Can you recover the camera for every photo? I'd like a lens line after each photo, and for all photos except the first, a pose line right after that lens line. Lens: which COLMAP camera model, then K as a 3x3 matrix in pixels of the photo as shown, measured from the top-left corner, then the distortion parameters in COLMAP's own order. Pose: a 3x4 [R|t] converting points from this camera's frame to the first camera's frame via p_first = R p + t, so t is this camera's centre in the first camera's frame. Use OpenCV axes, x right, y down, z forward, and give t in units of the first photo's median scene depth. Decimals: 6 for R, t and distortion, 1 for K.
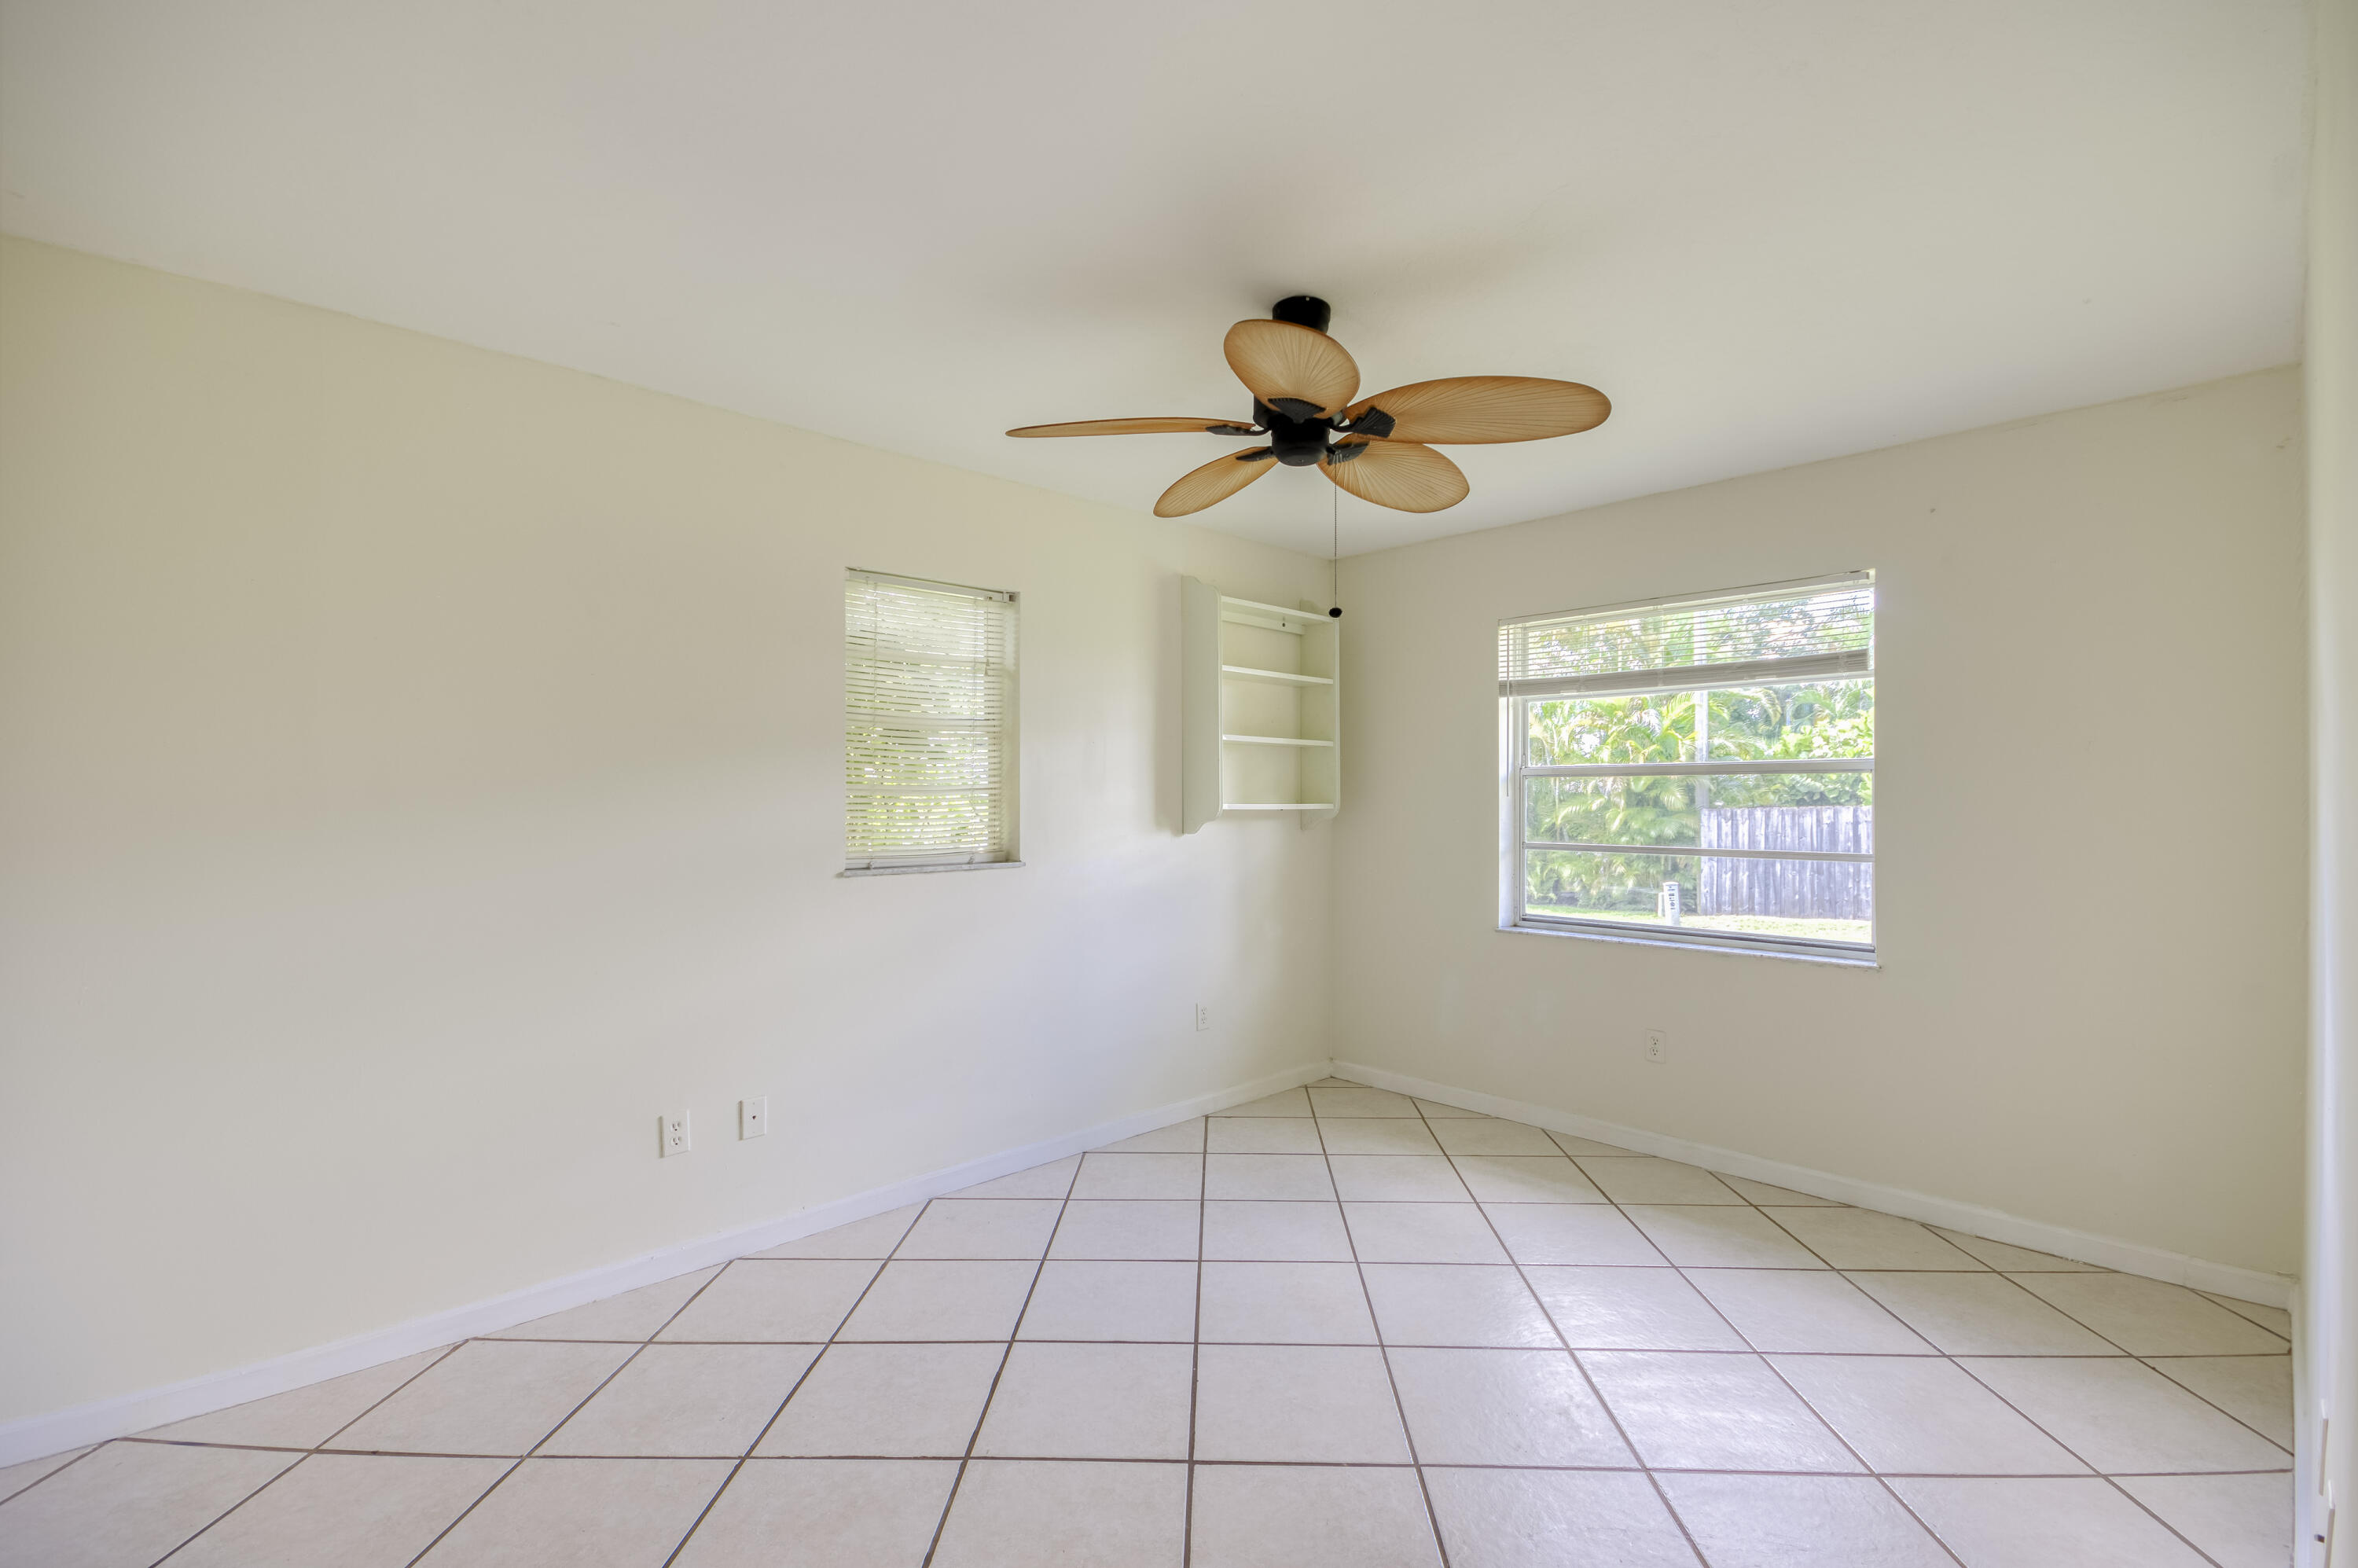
lens RADIAL K [[1084.5, 0, 1192.7], [0, 1084.5, 778.9], [0, 0, 1]] dist [0.014591, -0.016429]
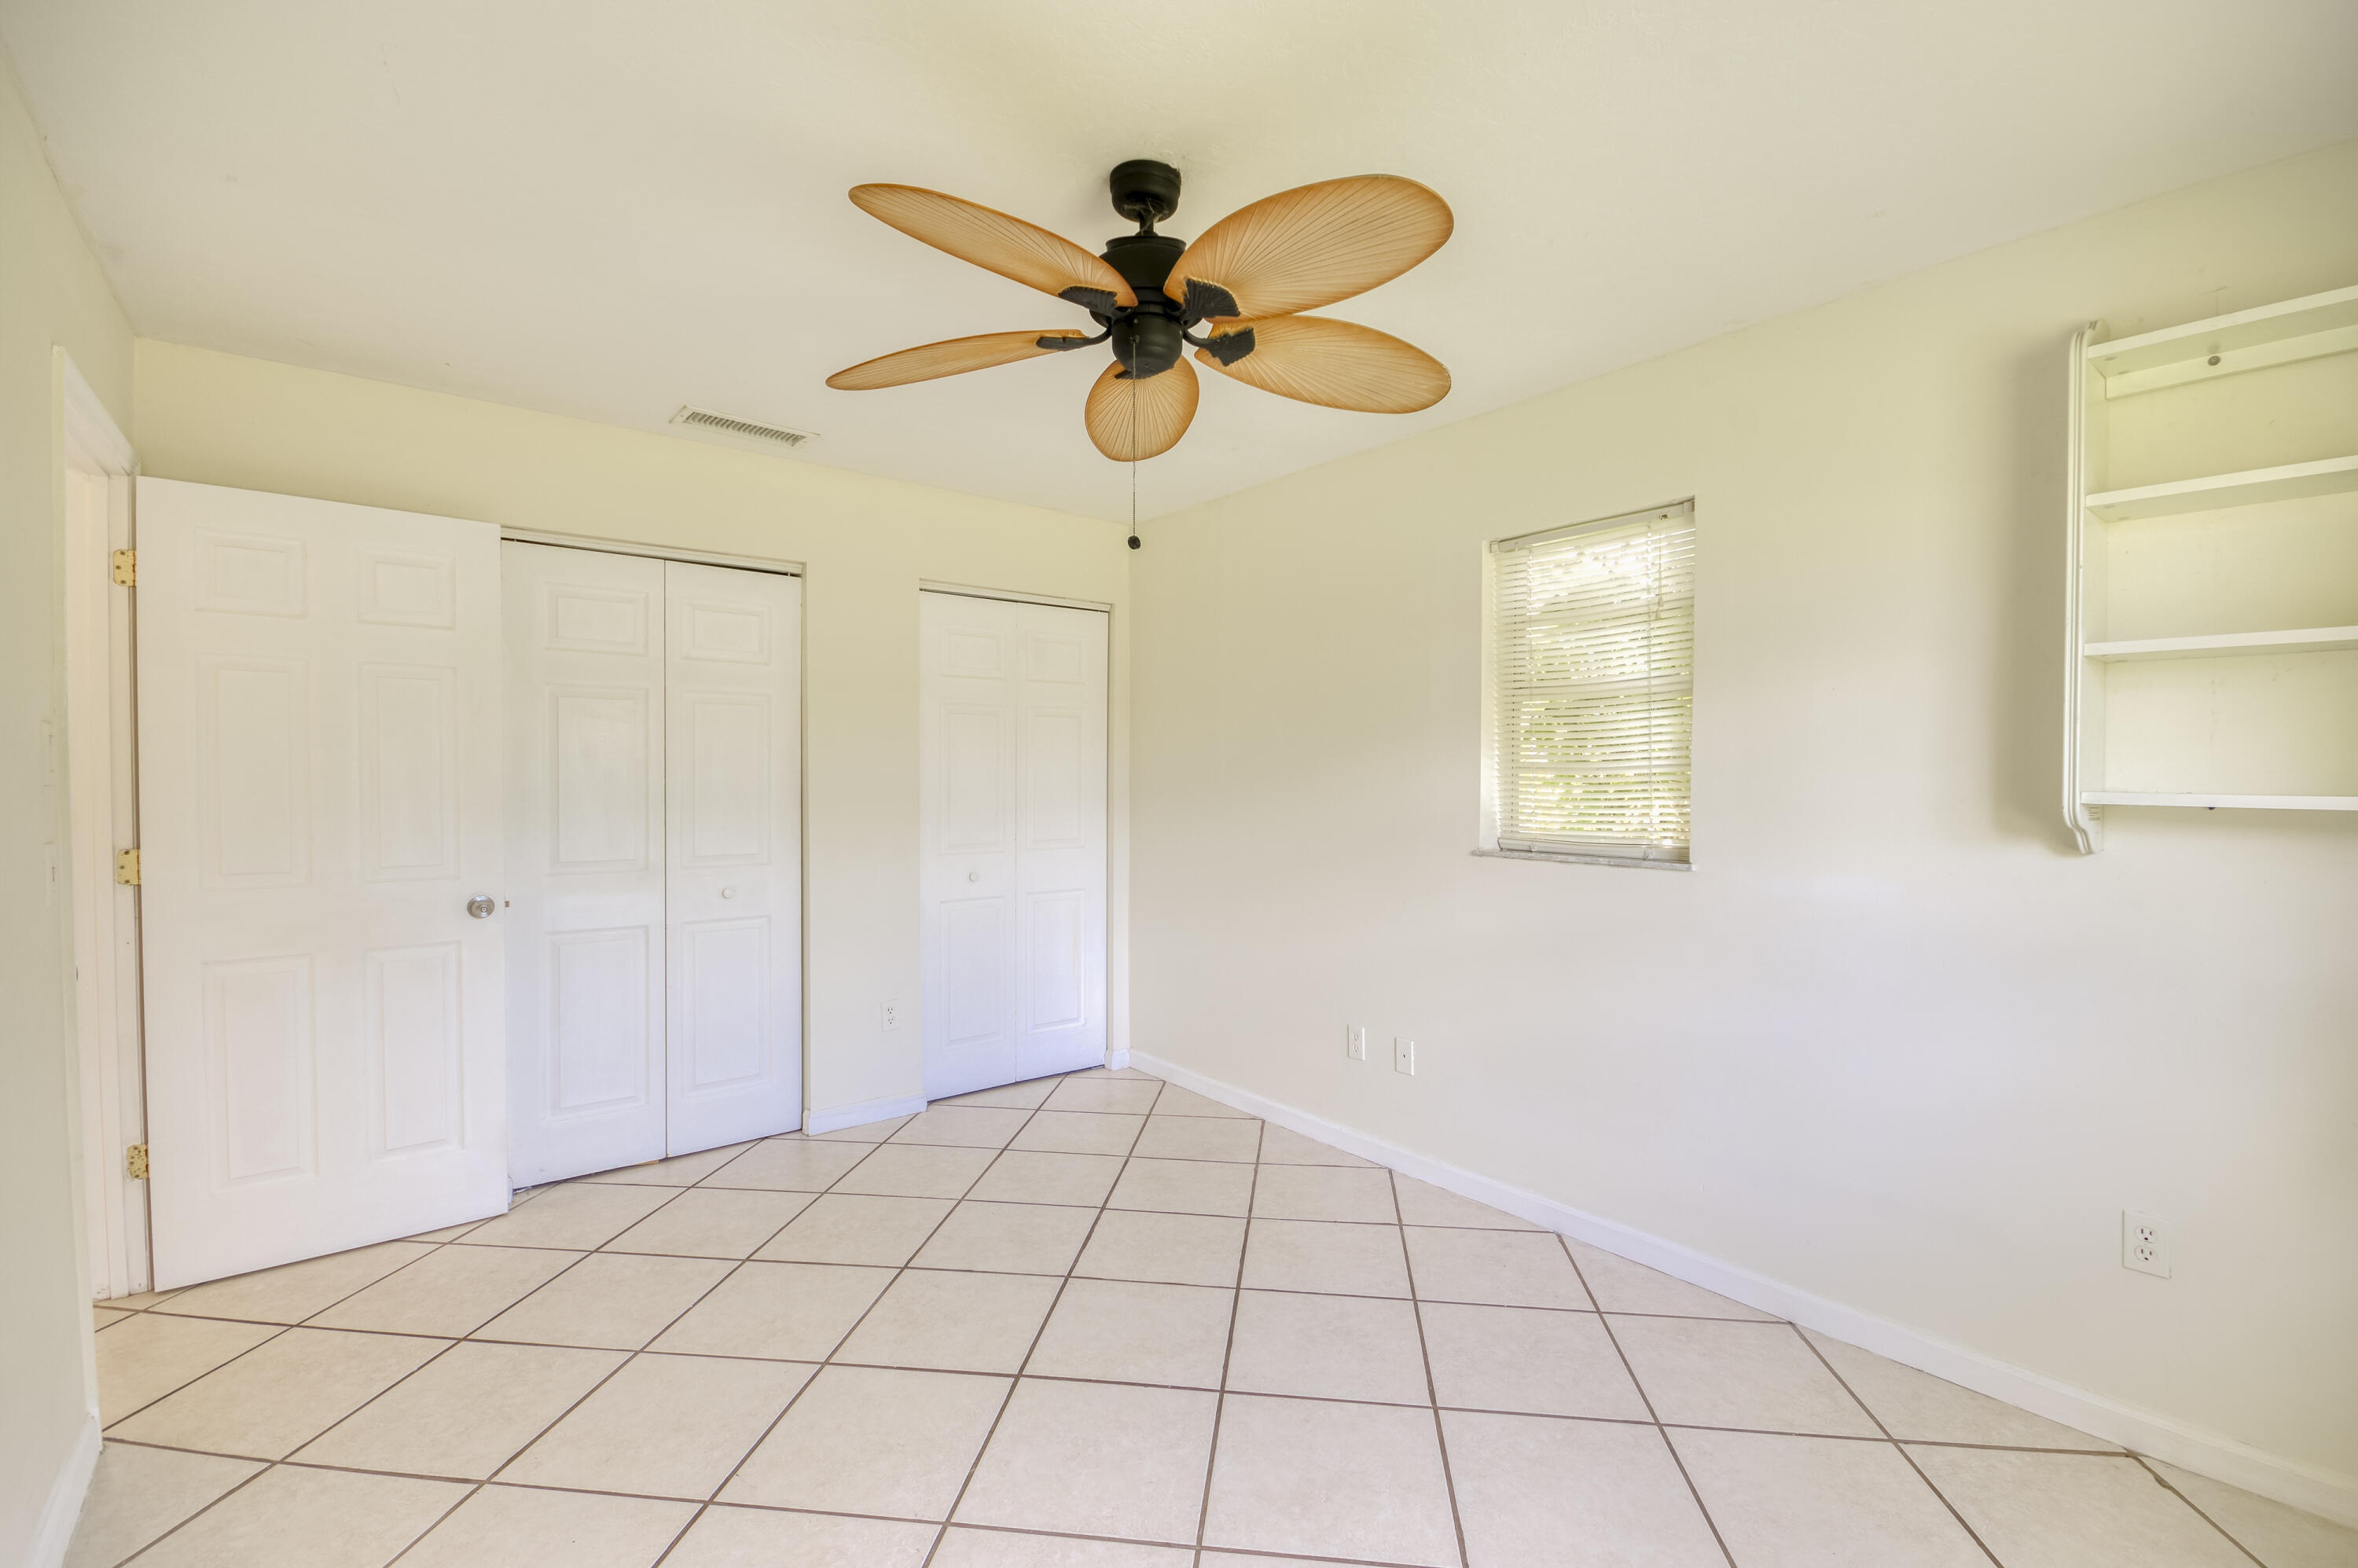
lens RADIAL K [[1084.5, 0, 1192.7], [0, 1084.5, 778.9], [0, 0, 1]] dist [0.014591, -0.016429]
pose [[-0.131629, -0.001028, -0.991298, 0.667132], [0.006730, 0.999975, -0.001931, 0.018382], [0.991276, -0.006925, -0.131619, 0.820865]]
